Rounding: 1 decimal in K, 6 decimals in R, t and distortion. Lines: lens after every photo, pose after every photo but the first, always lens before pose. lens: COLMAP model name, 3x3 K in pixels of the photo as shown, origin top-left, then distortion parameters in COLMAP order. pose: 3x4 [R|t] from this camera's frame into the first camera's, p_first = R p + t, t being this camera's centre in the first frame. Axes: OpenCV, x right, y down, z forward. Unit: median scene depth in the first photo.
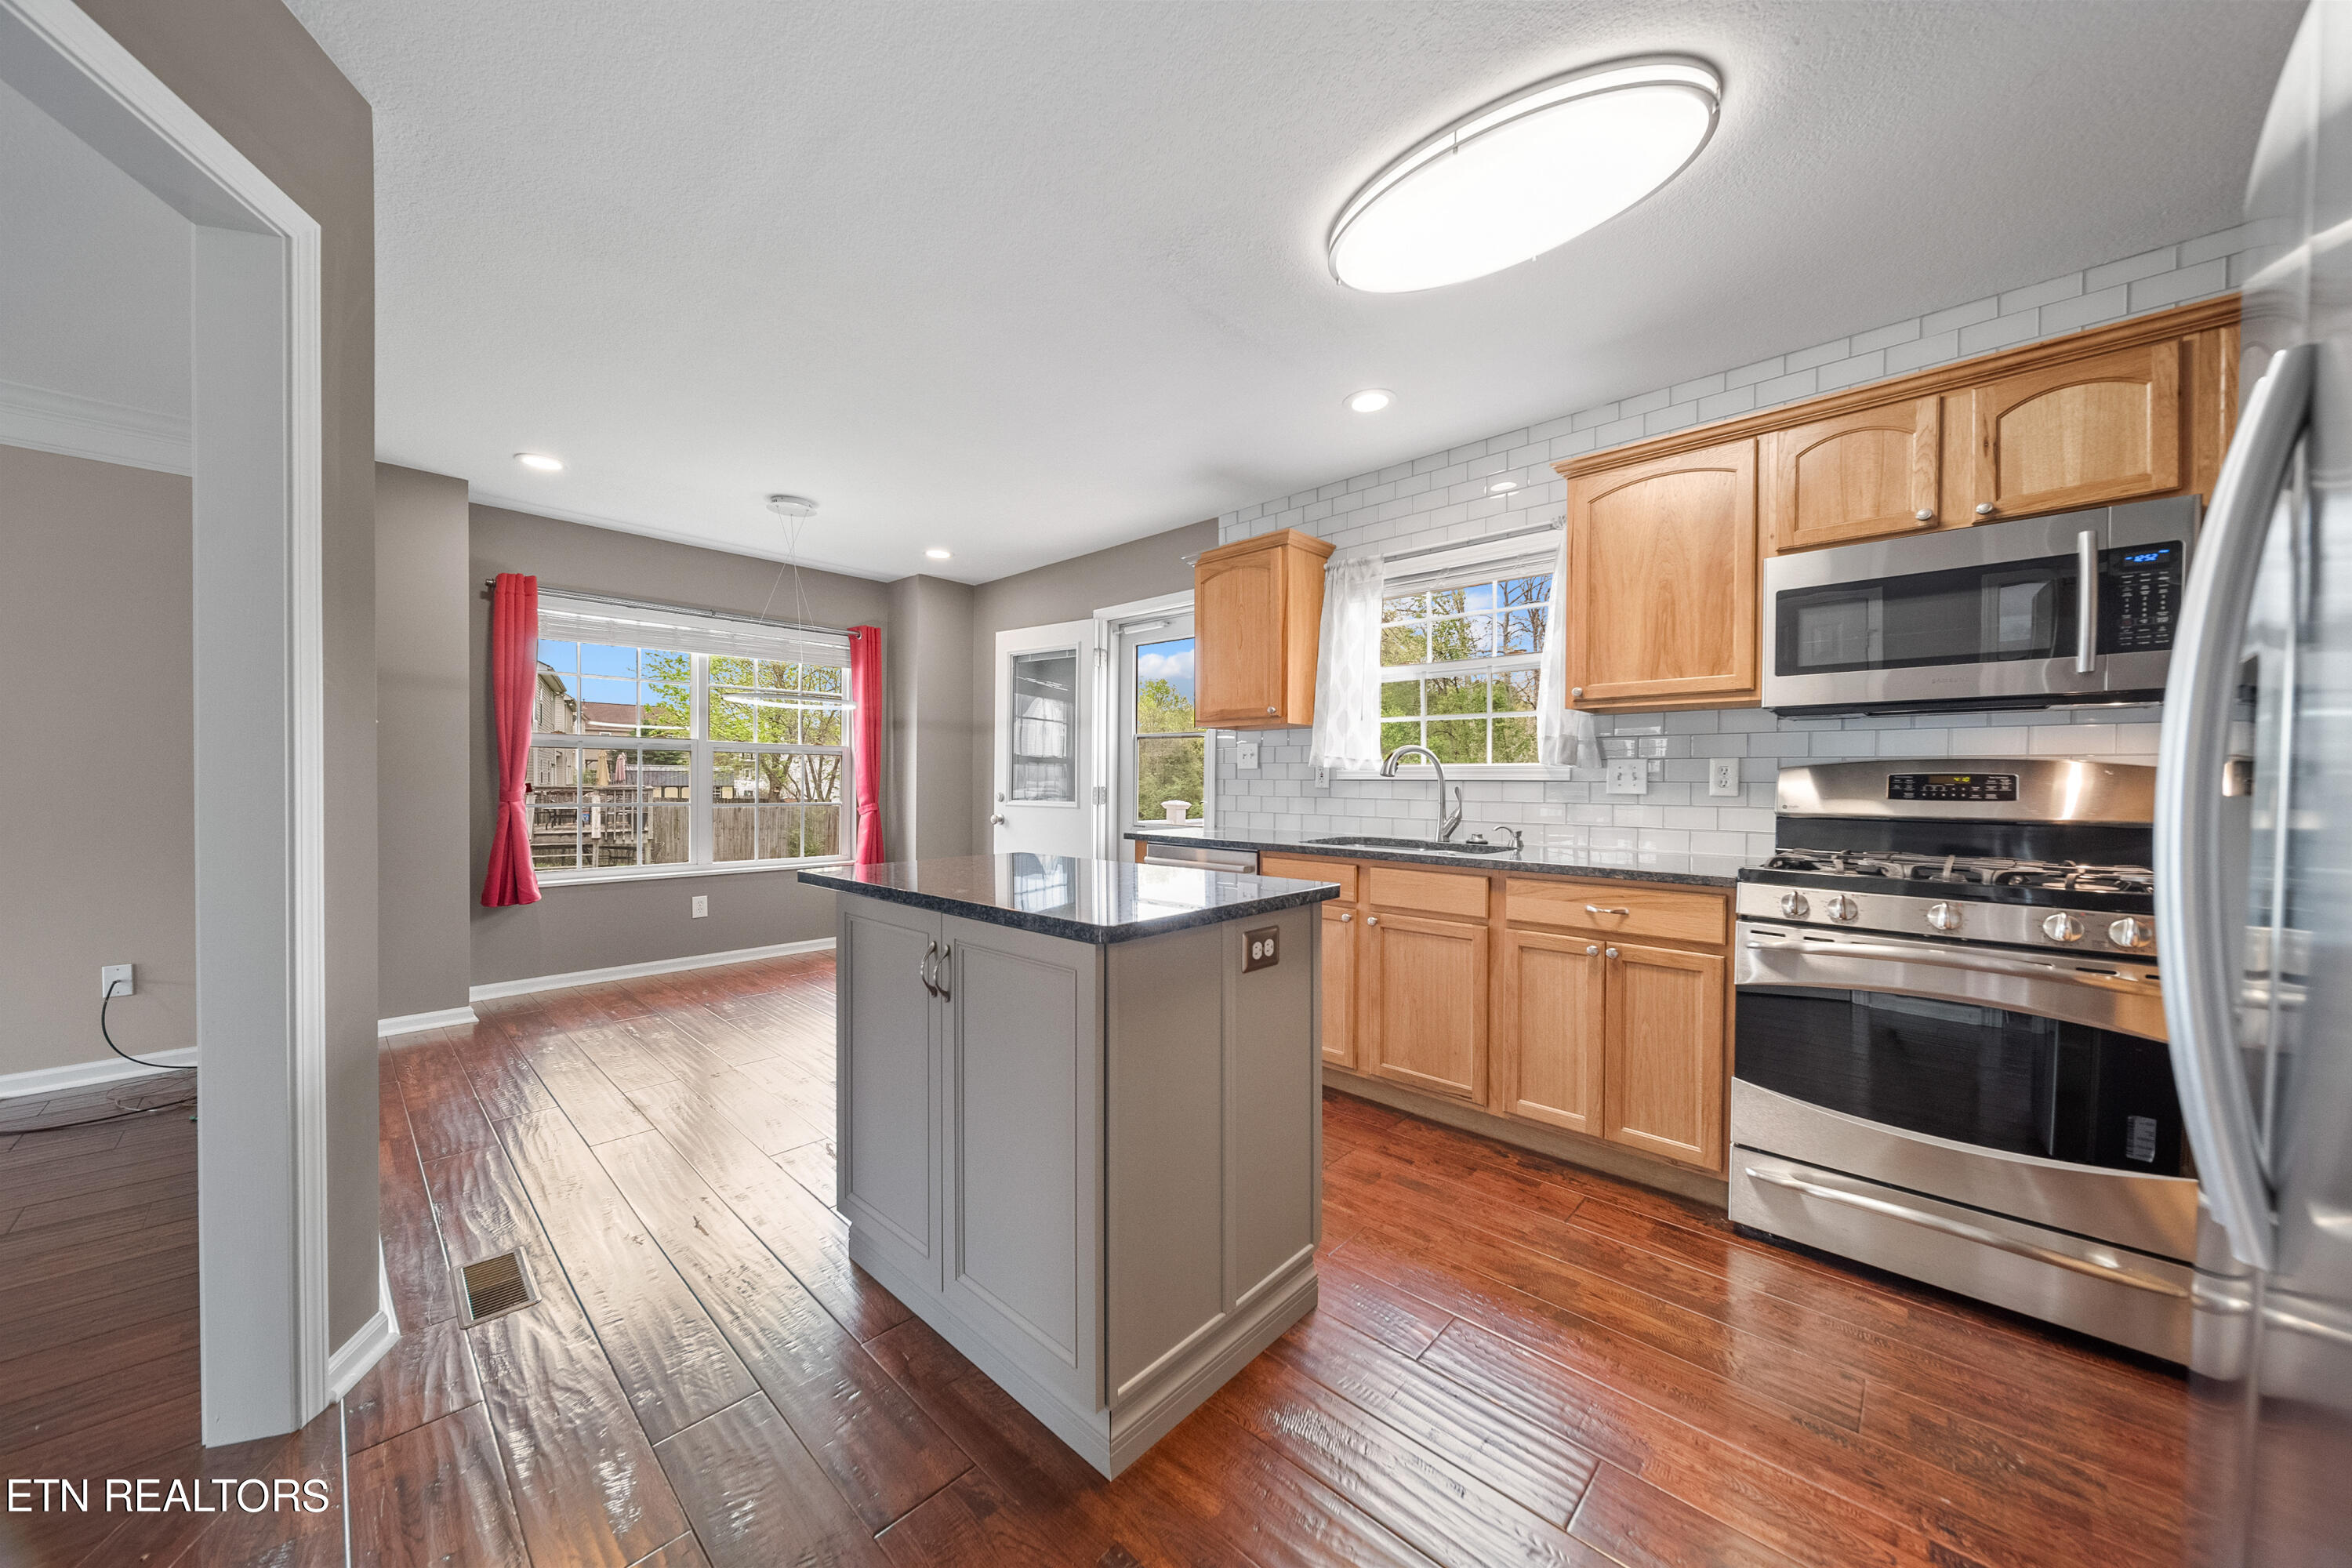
lens RADIAL K [[816.0, 0, 1172.2], [0, 816.0, 784.2], [0, 0, 1]] dist [-0.001418, -0.000668]
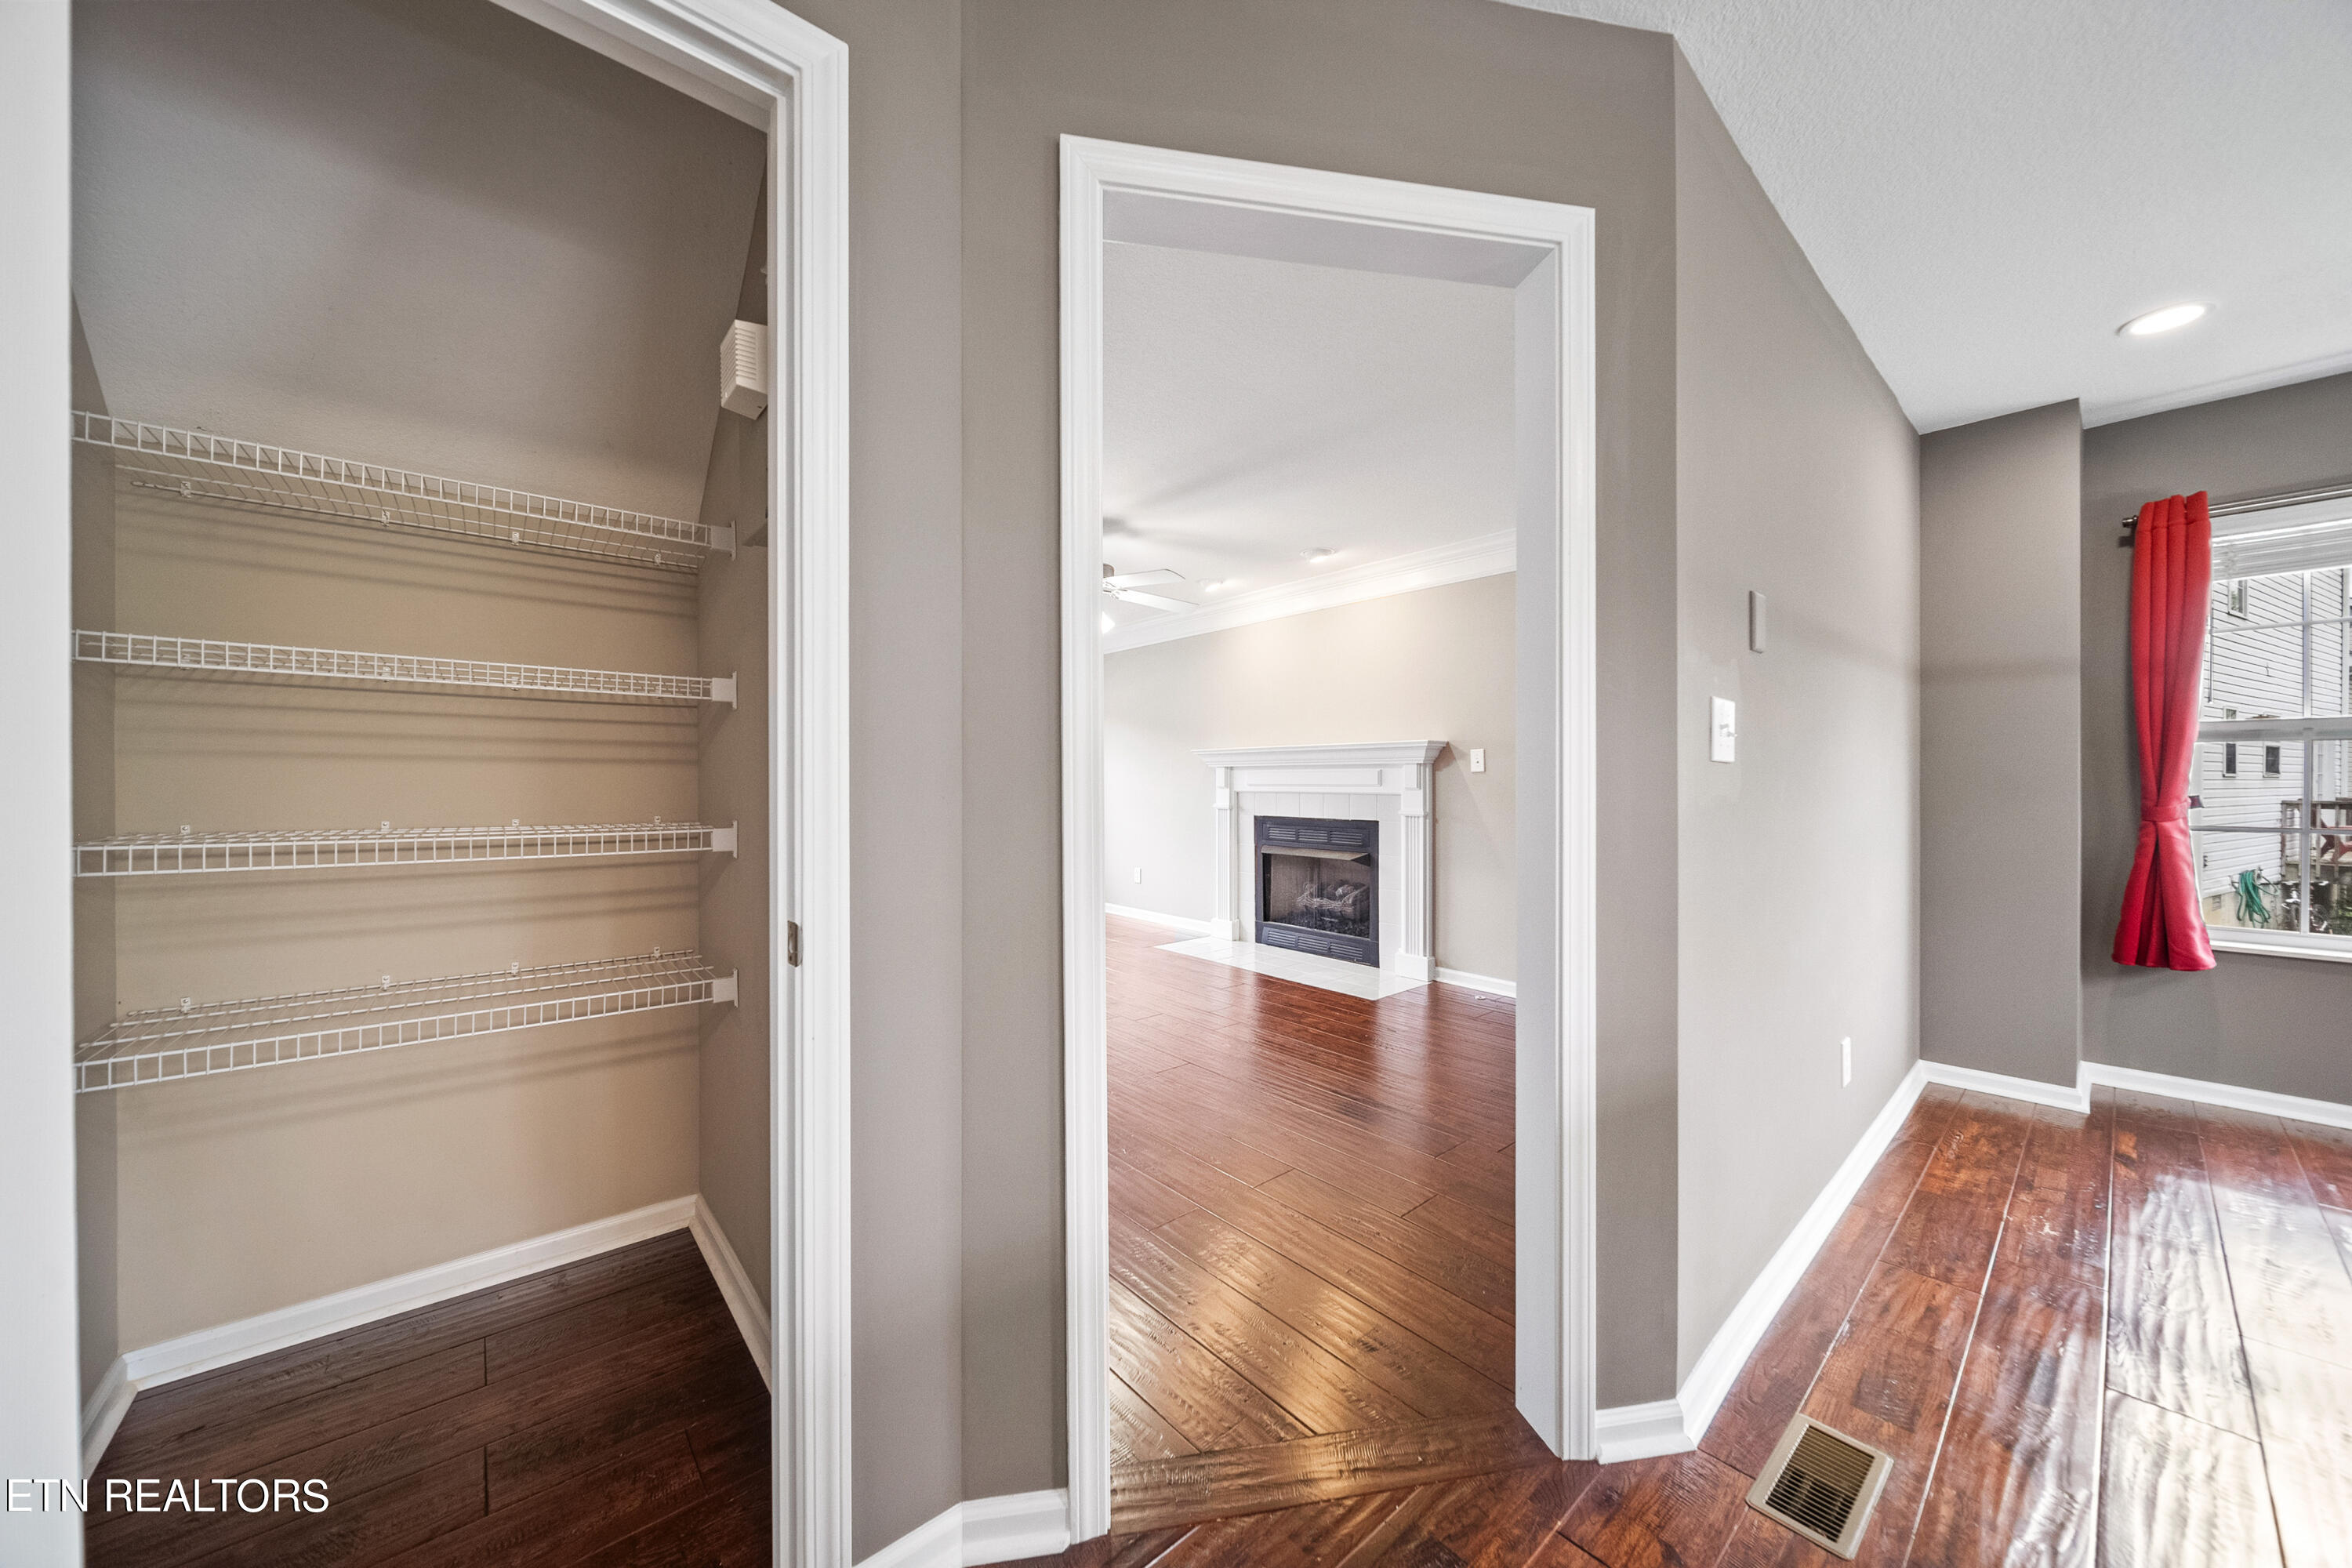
lens RADIAL K [[816.0, 0, 1172.2], [0, 816.0, 784.2], [0, 0, 1]] dist [-0.001418, -0.000668]
pose [[-0.103182, 0.000655, -0.994662, -0.020393], [-0.008513, 0.999963, 0.001542, -0.005479], [0.994626, 0.008627, -0.103172, 0.242640]]
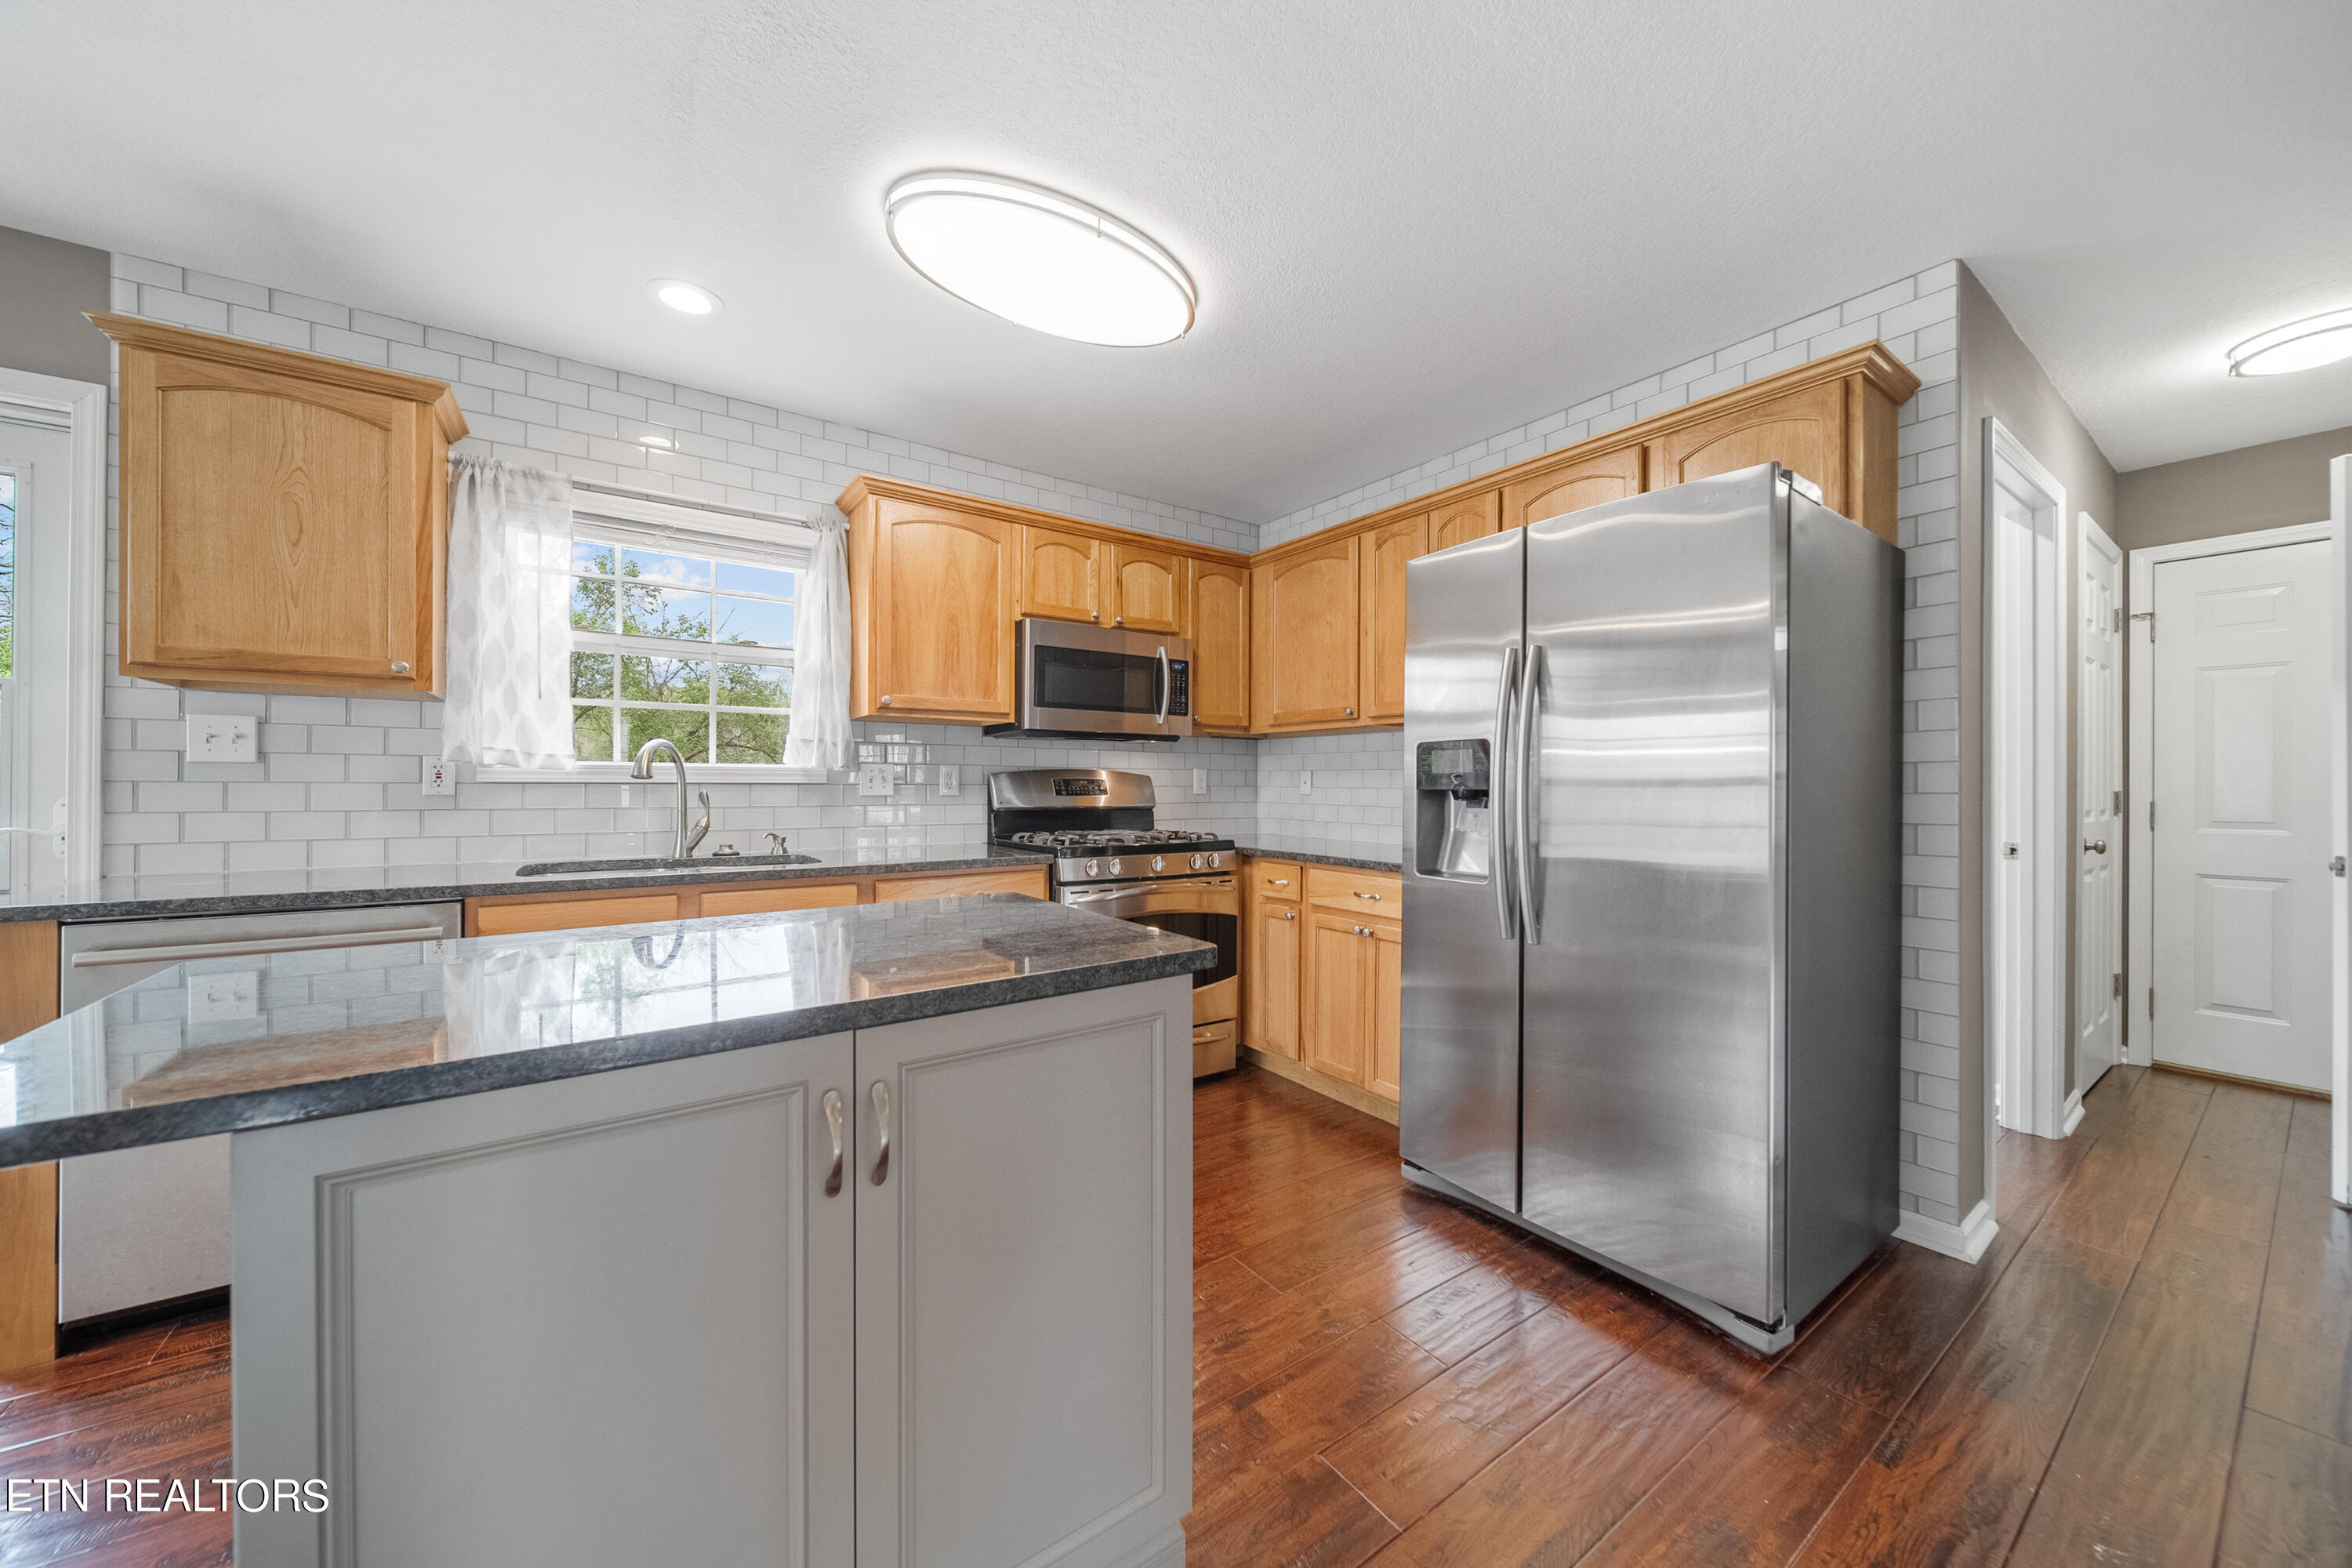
lens RADIAL K [[829.0, 0, 1177.8], [0, 829.0, 788.9], [0, 0, 1]] dist [-0.000667, -0.000390]
pose [[0.197682, -0.007941, 0.980234, -0.348339], [0.004676, 0.999963, 0.007158, -0.002461], [-0.980255, 0.003169, 0.197712, 0.299747]]
